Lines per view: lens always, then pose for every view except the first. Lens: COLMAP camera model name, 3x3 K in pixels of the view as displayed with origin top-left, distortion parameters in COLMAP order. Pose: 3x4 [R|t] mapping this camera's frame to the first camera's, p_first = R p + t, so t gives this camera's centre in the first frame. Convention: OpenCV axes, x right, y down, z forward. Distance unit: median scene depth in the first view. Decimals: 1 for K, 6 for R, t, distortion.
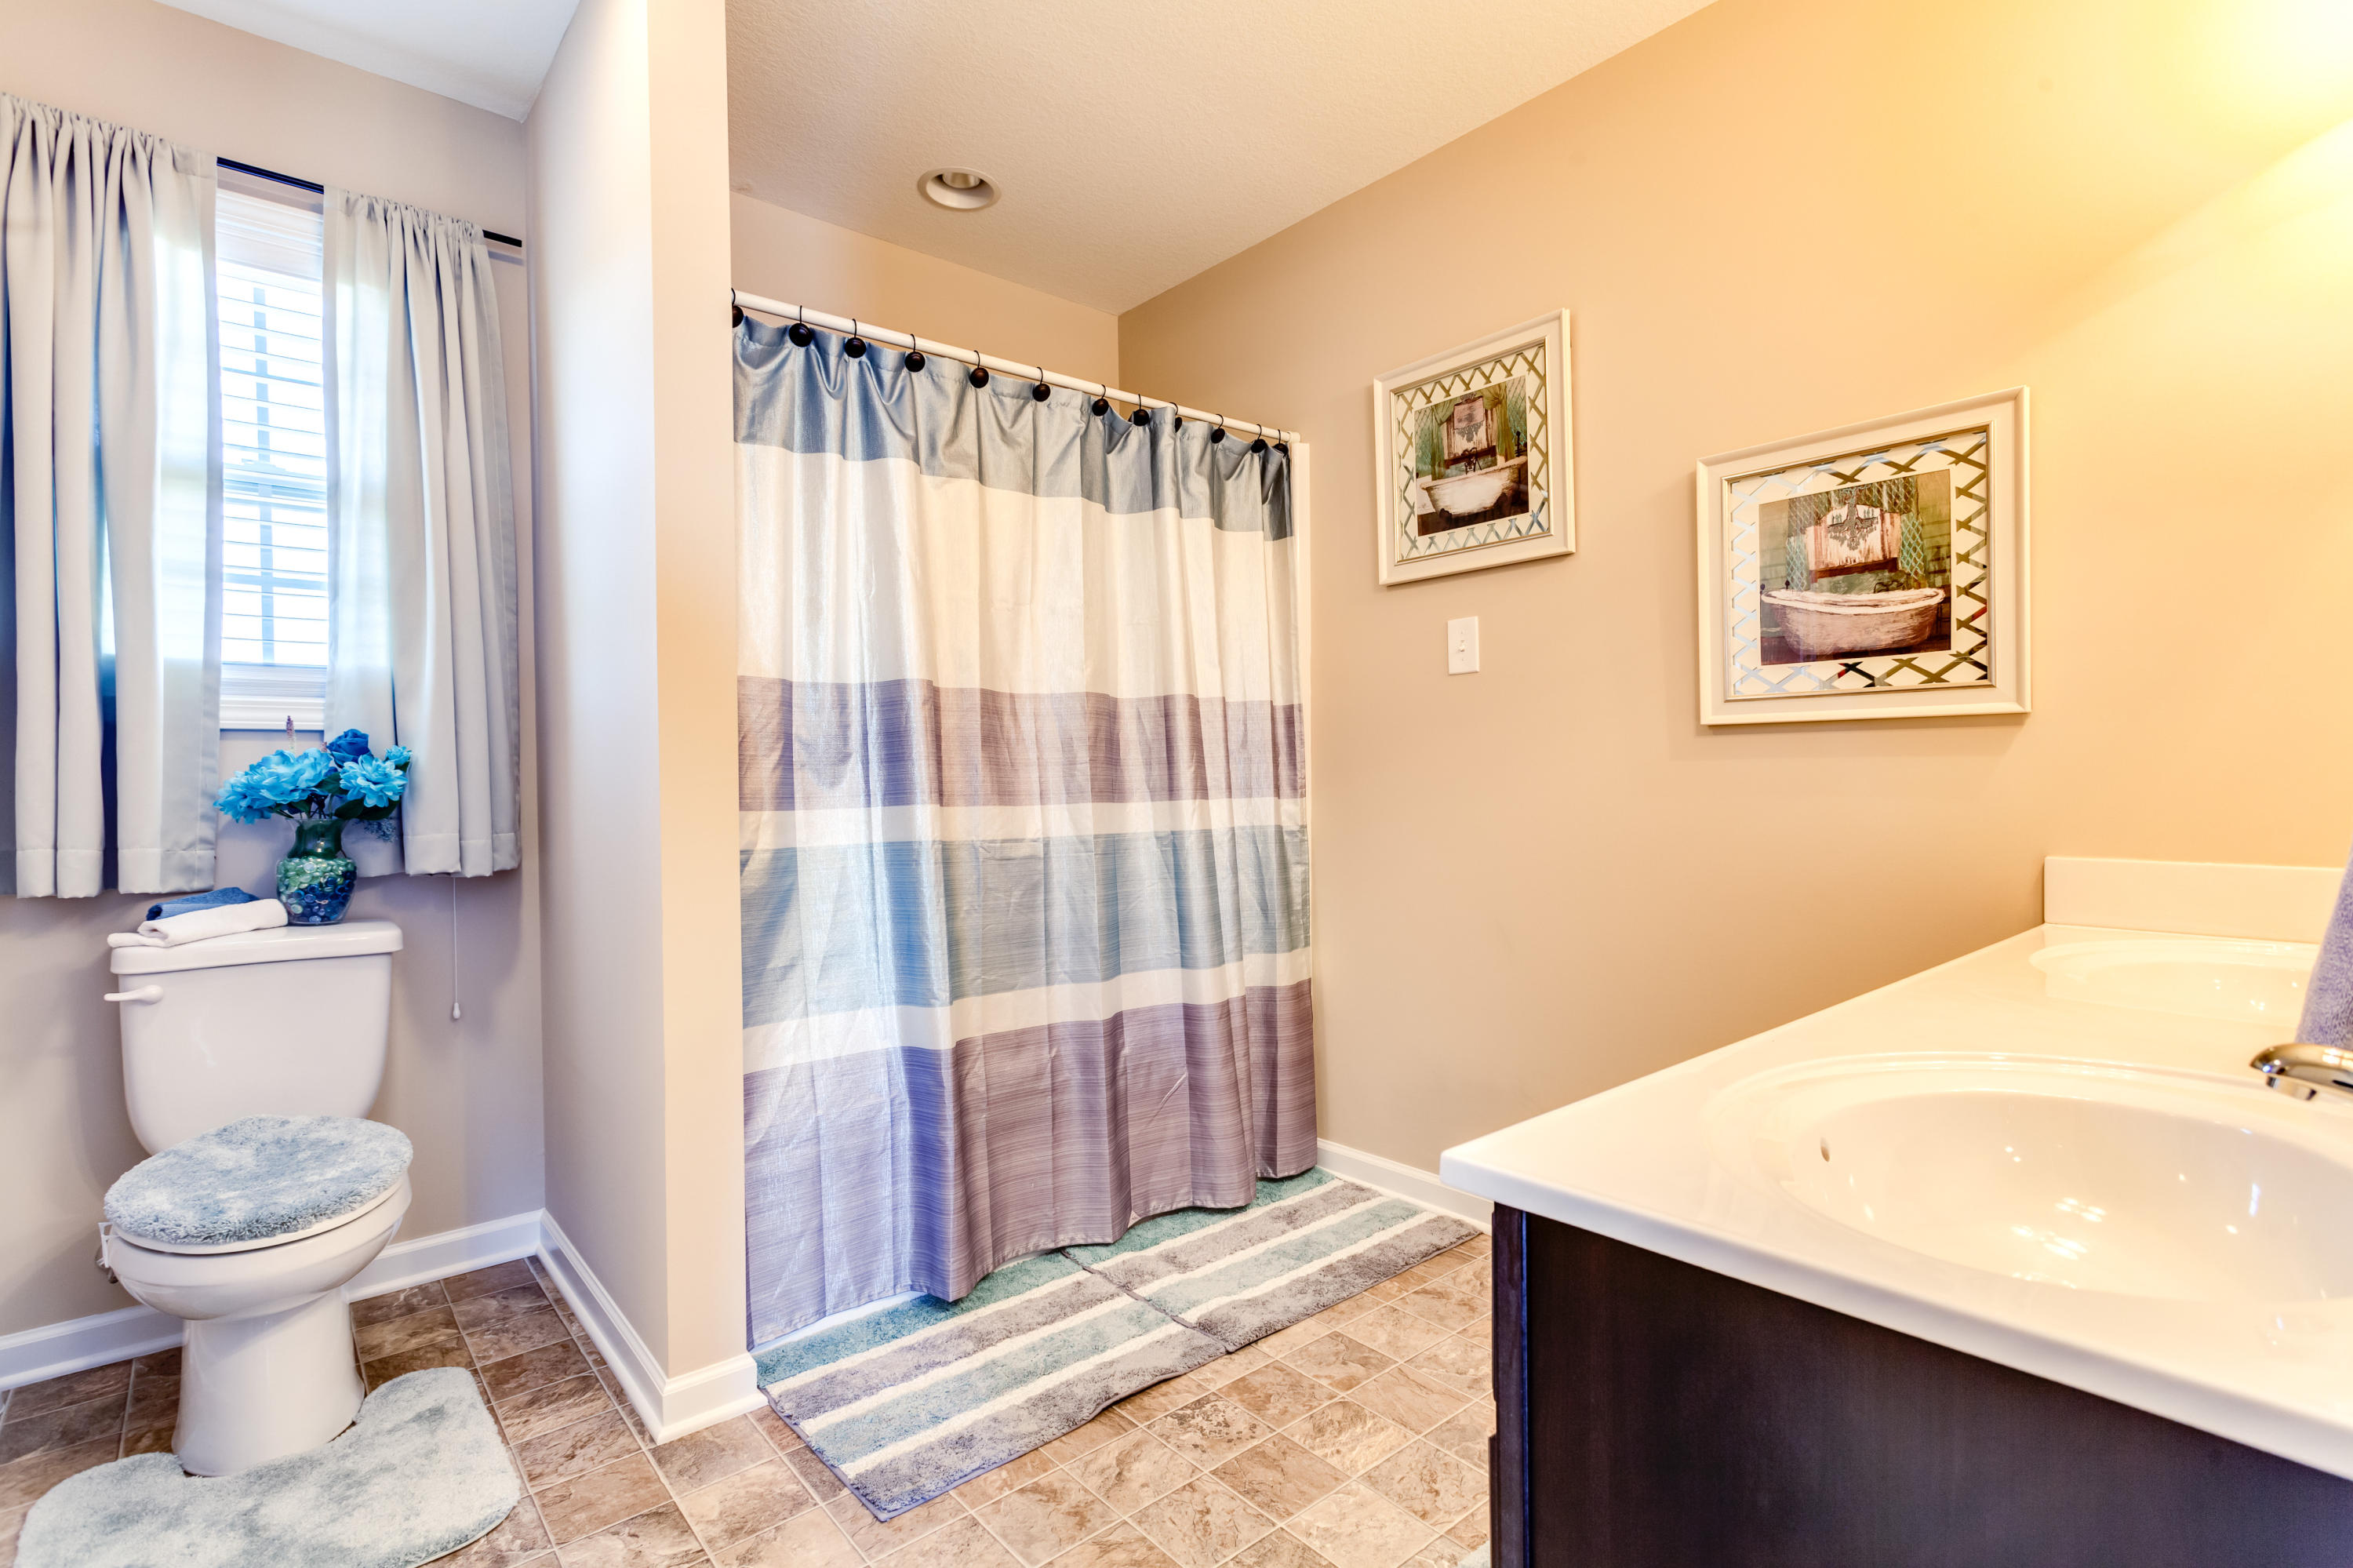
lens RADIAL K [[1113.5, 0, 1175.0], [0, 1113.5, 781.4], [0, 0, 1]] dist [-0.002922, 0.004437]
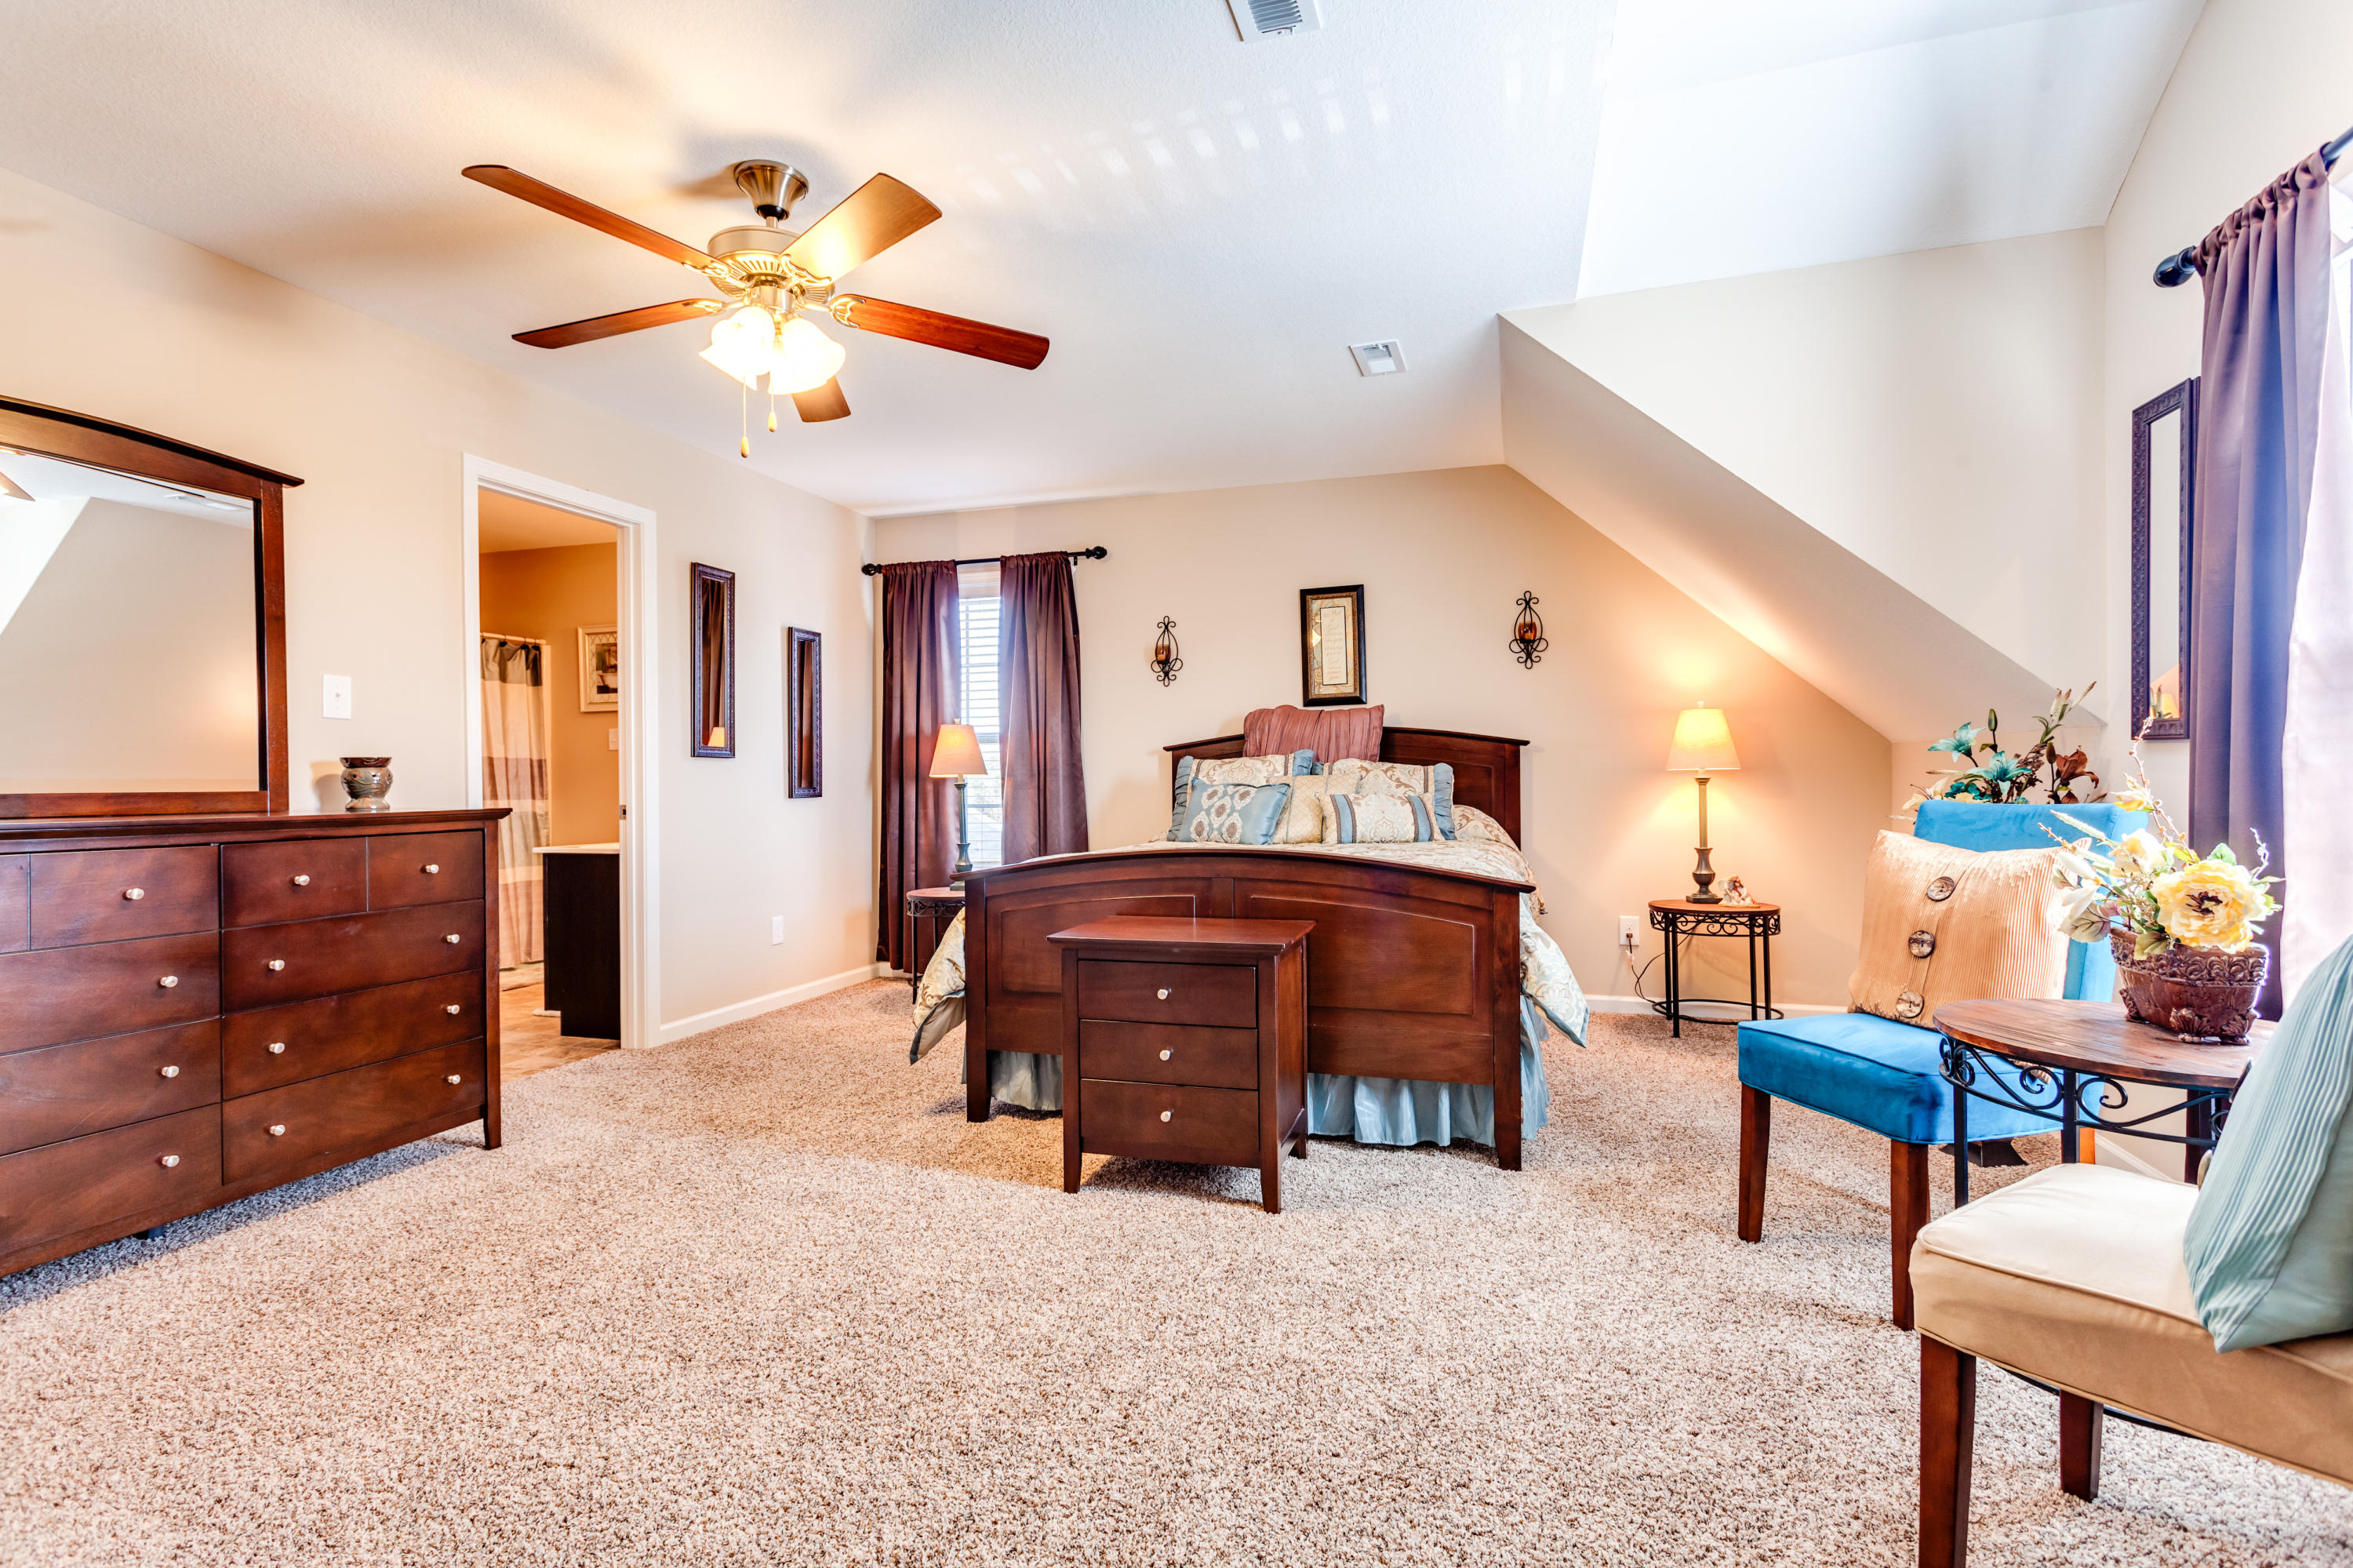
lens RADIAL K [[1113.5, 0, 1175.4], [0, 1113.5, 783.4], [0, 0, 1]] dist [-0.002922, 0.004437]
pose [[0.840072, 0.001236, 0.542474, -0.042051], [0.001658, 0.999987, -0.004847, -0.005718], [-0.542473, 0.004971, 0.840059, -1.670935]]
